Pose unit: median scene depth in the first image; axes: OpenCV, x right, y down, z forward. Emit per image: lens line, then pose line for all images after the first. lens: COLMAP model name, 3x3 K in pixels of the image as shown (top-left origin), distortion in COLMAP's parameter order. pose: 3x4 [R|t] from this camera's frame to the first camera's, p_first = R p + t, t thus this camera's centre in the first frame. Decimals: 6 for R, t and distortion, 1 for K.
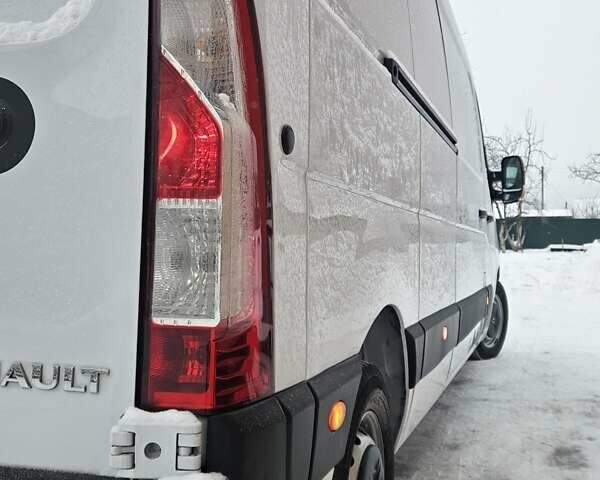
lens RADIAL K [[702.7, 0, 300.0], [0, 702.7, 240.0], [0, 0, 1]] dist [0.004194, 0.000526]
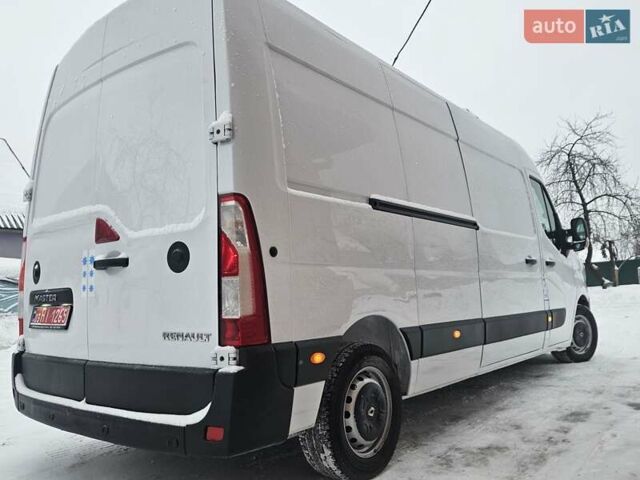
lens RADIAL K [[515.1, 0, 319.9], [0, 515.1, 256.5], [0, 0, 1]] dist [0.011298, 0.005860]
pose [[0.936262, -0.081284, -0.341770, 0.959668], [0.058800, 0.995399, -0.075657, 0.046230], [0.346347, 0.050738, 0.936733, -0.953784]]
